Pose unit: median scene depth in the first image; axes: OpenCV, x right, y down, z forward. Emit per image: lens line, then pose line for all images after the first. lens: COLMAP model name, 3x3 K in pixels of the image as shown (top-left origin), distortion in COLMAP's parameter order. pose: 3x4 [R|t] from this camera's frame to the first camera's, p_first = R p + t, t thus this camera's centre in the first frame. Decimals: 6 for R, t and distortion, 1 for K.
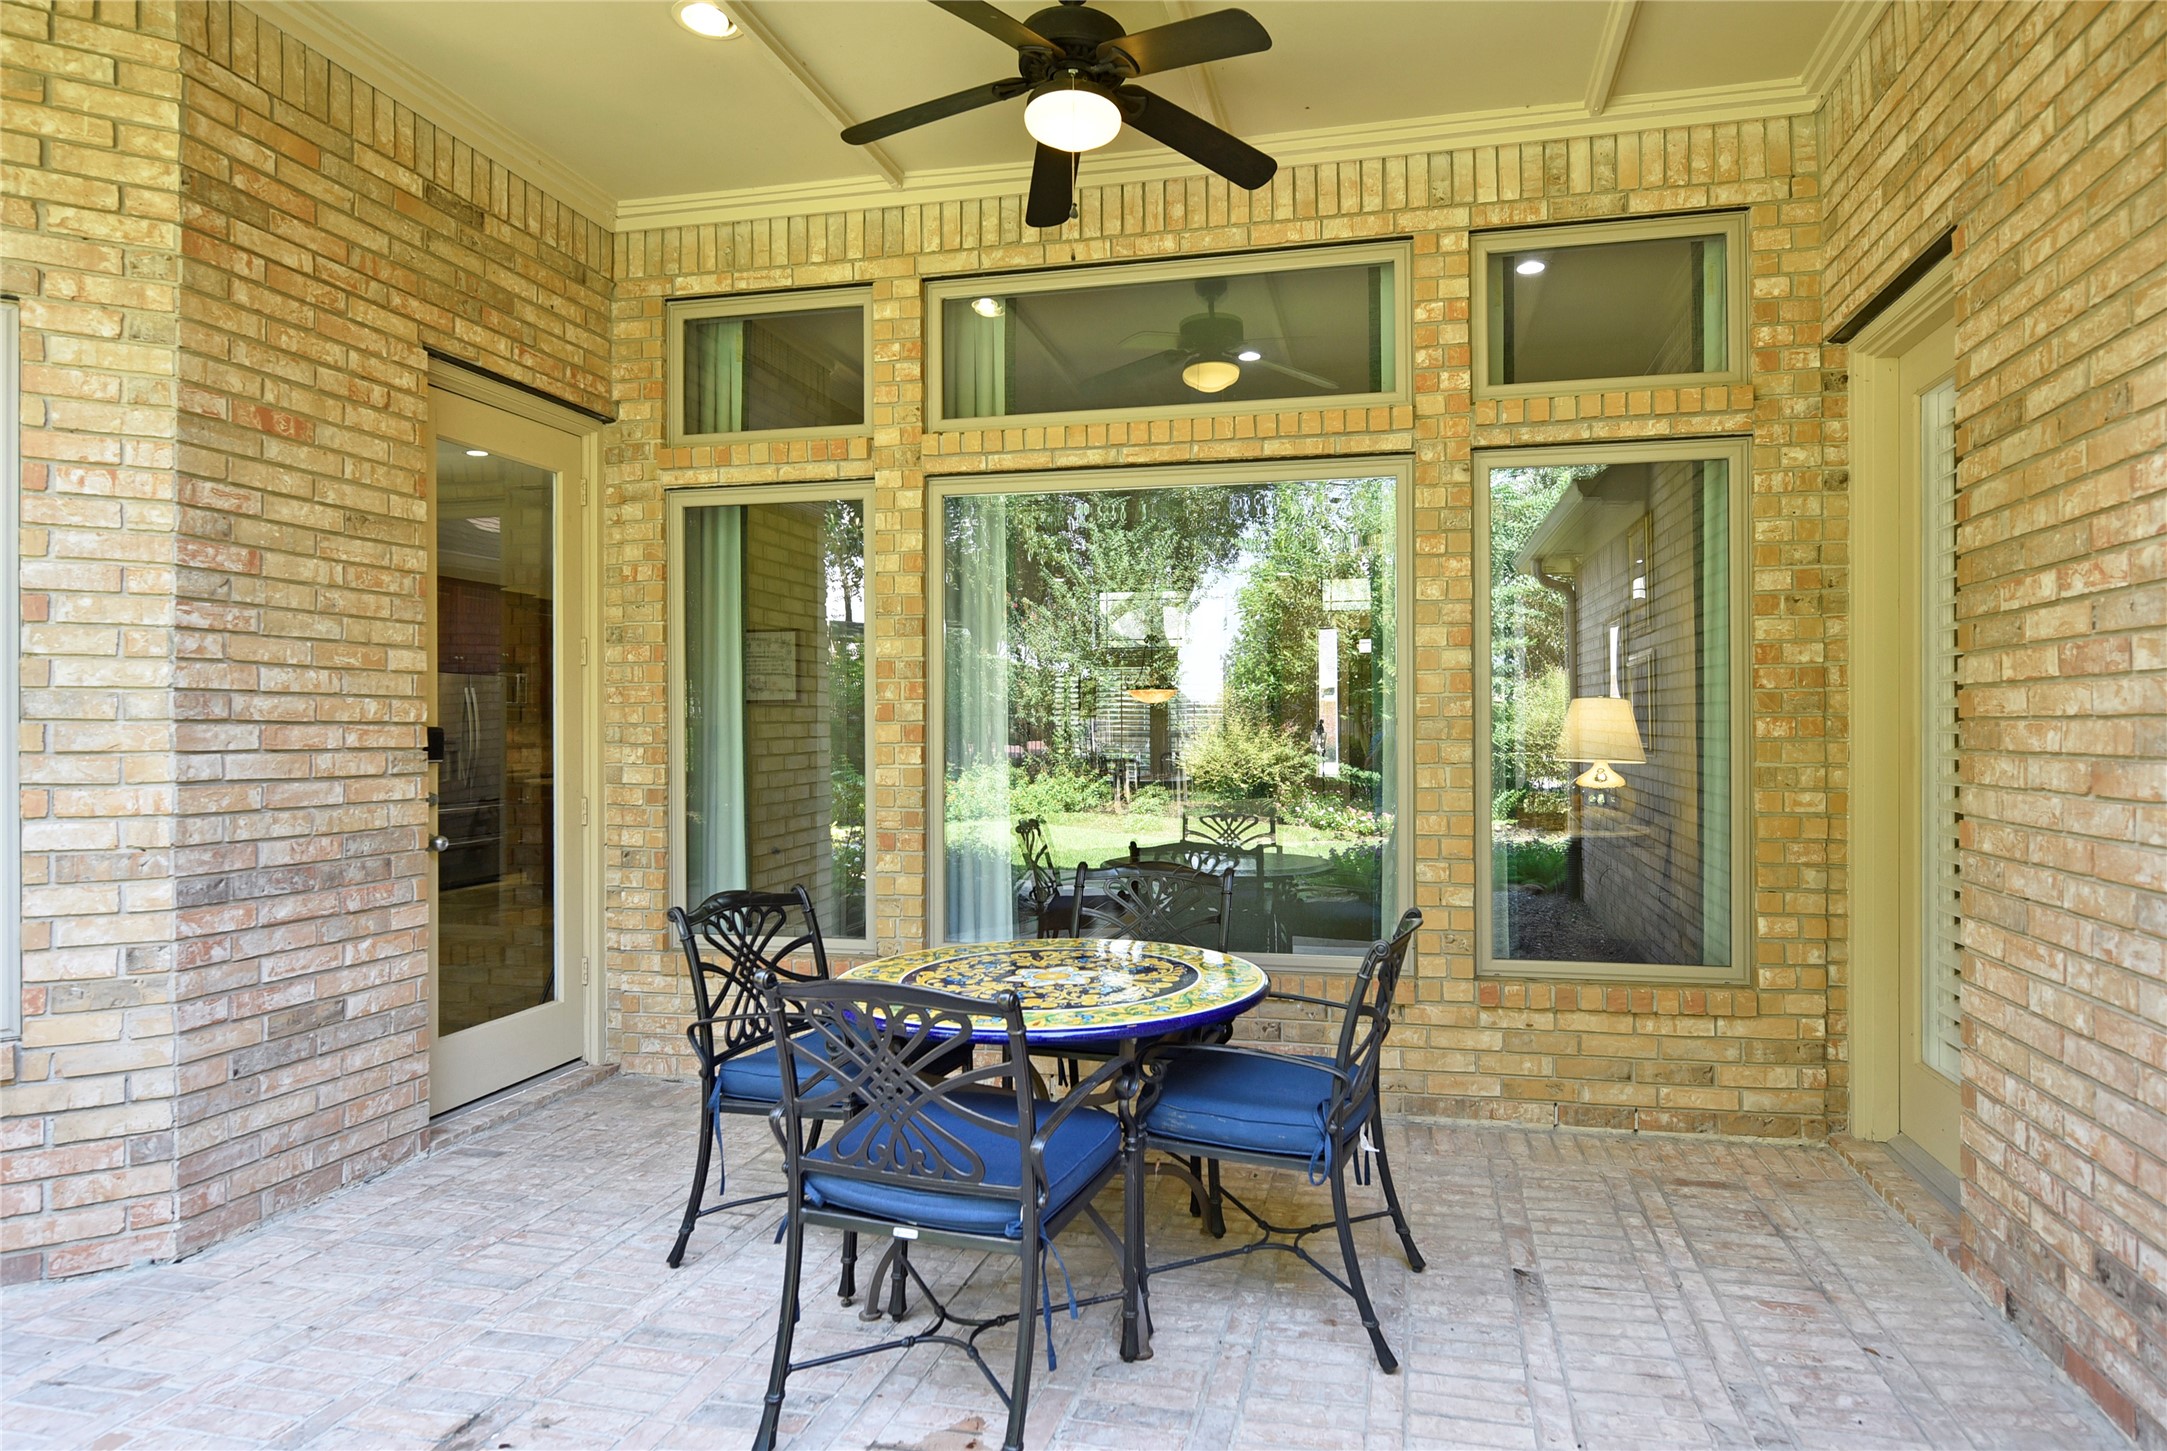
lens RADIAL K [[1239.8, 0, 1089.6], [0, 1239.8, 720.8], [0, 0, 1]] dist [-0.004429, -0.000368]
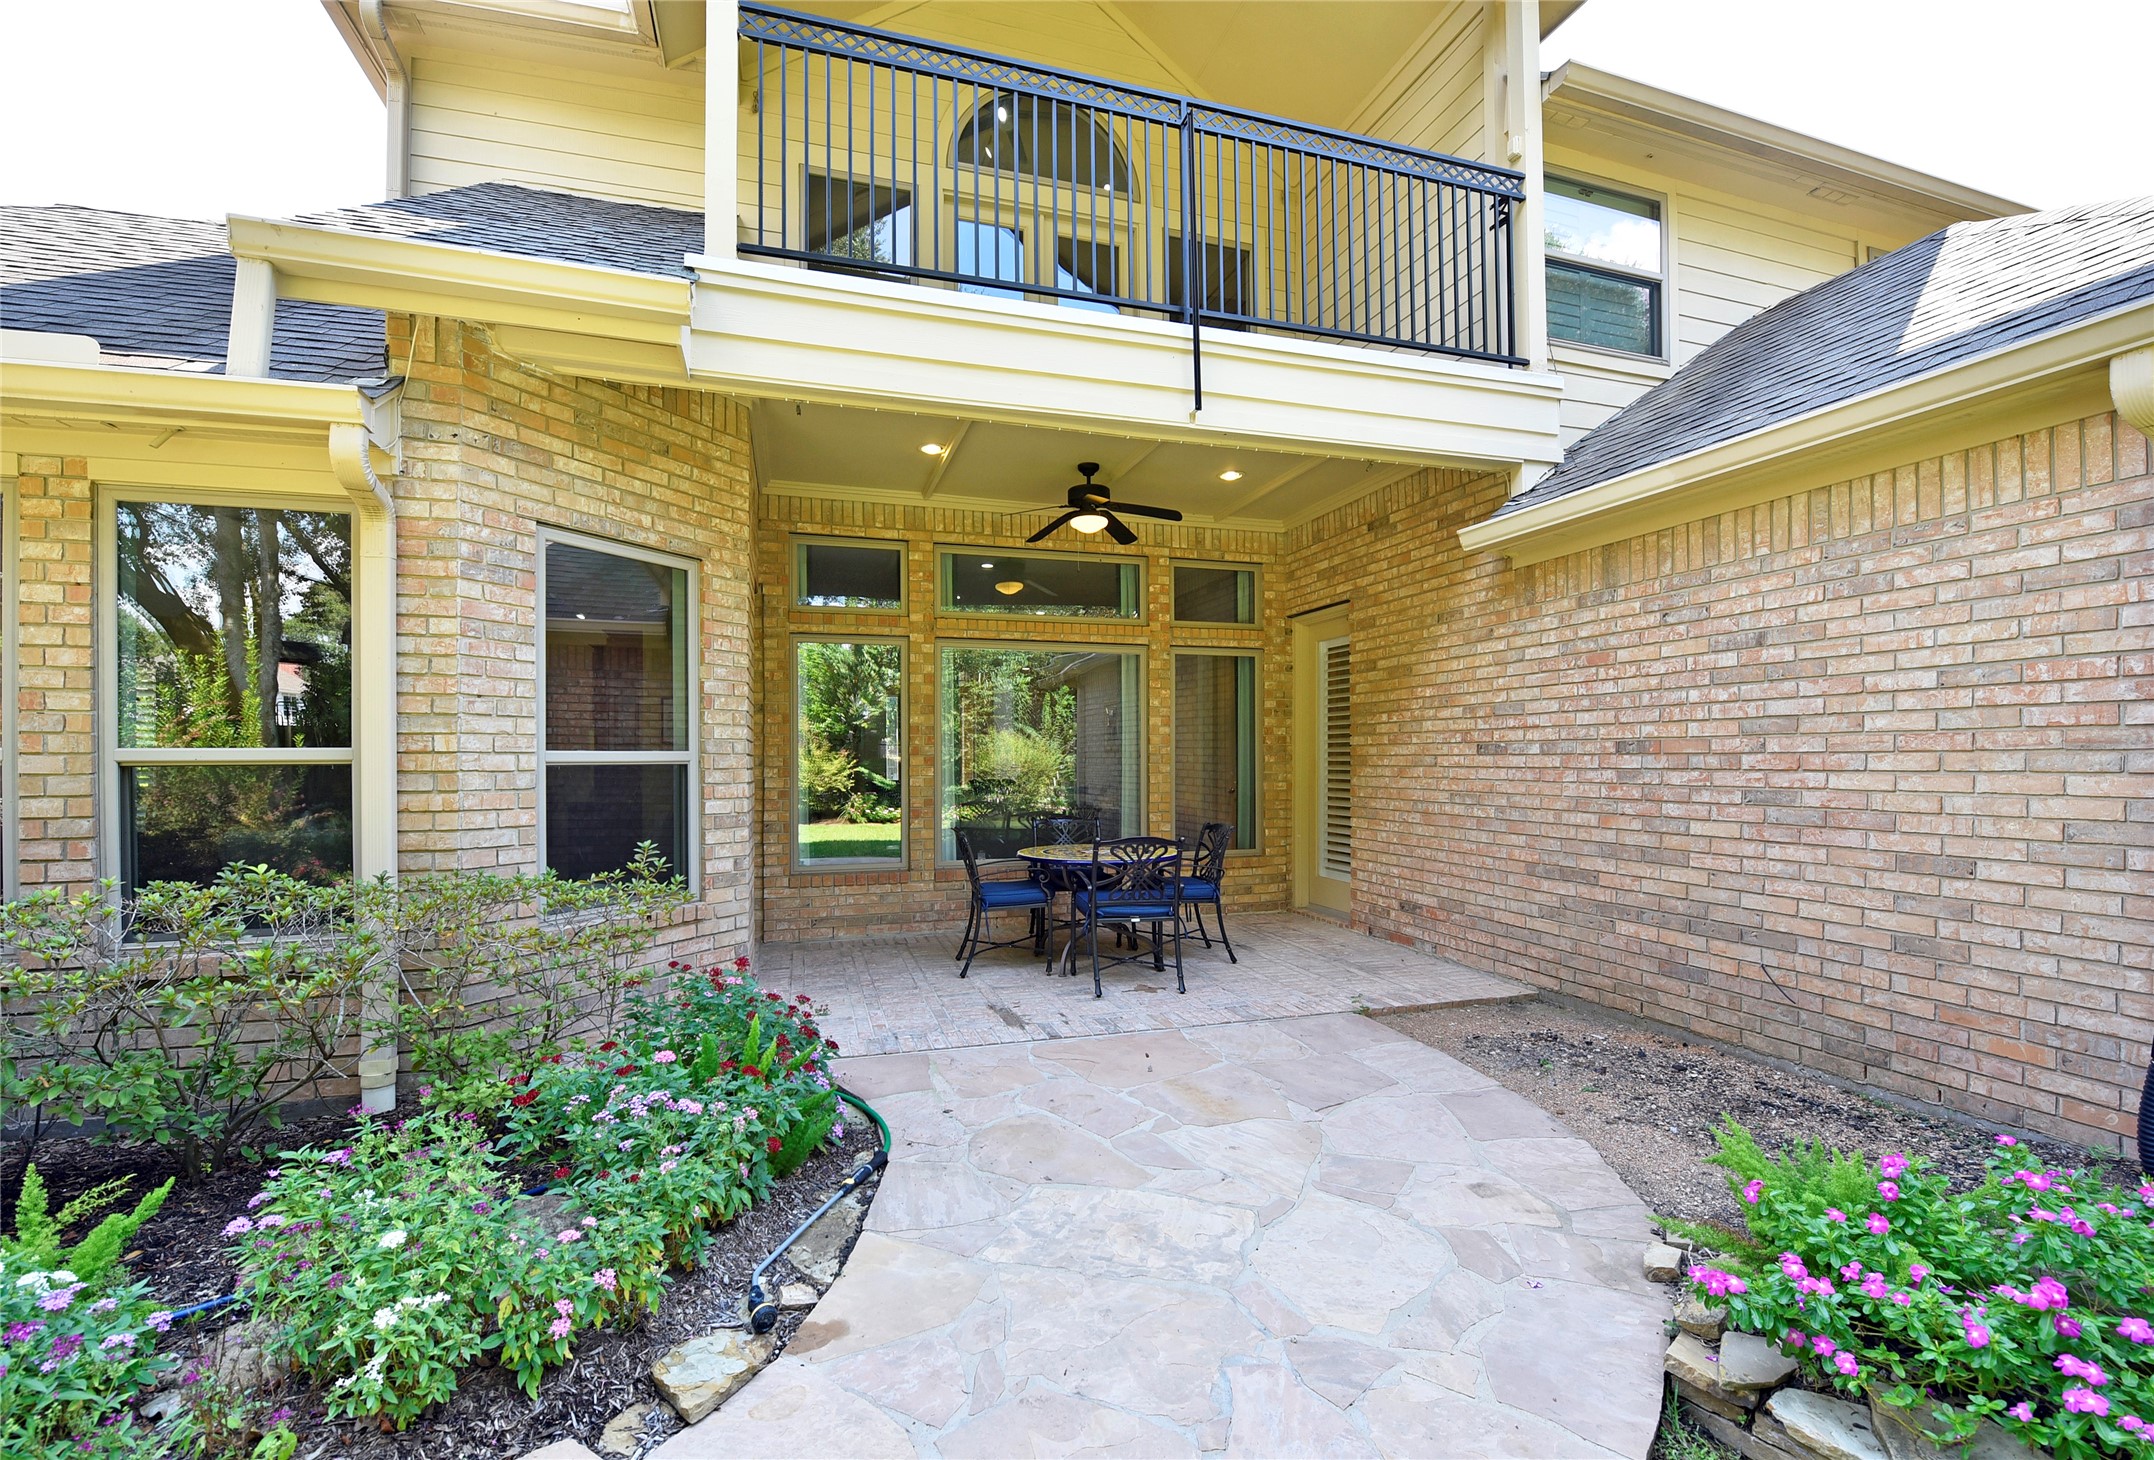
lens RADIAL K [[889.8, 0, 1058.8], [0, 889.8, 752.0], [0, 0, 1]] dist [-0.010866, -0.000980]
pose [[0.882635, 0.004345, 0.470040, -0.764686], [-0.003023, 0.999989, -0.003567, -0.000229], [-0.470050, 0.001728, 0.882638, -0.492400]]
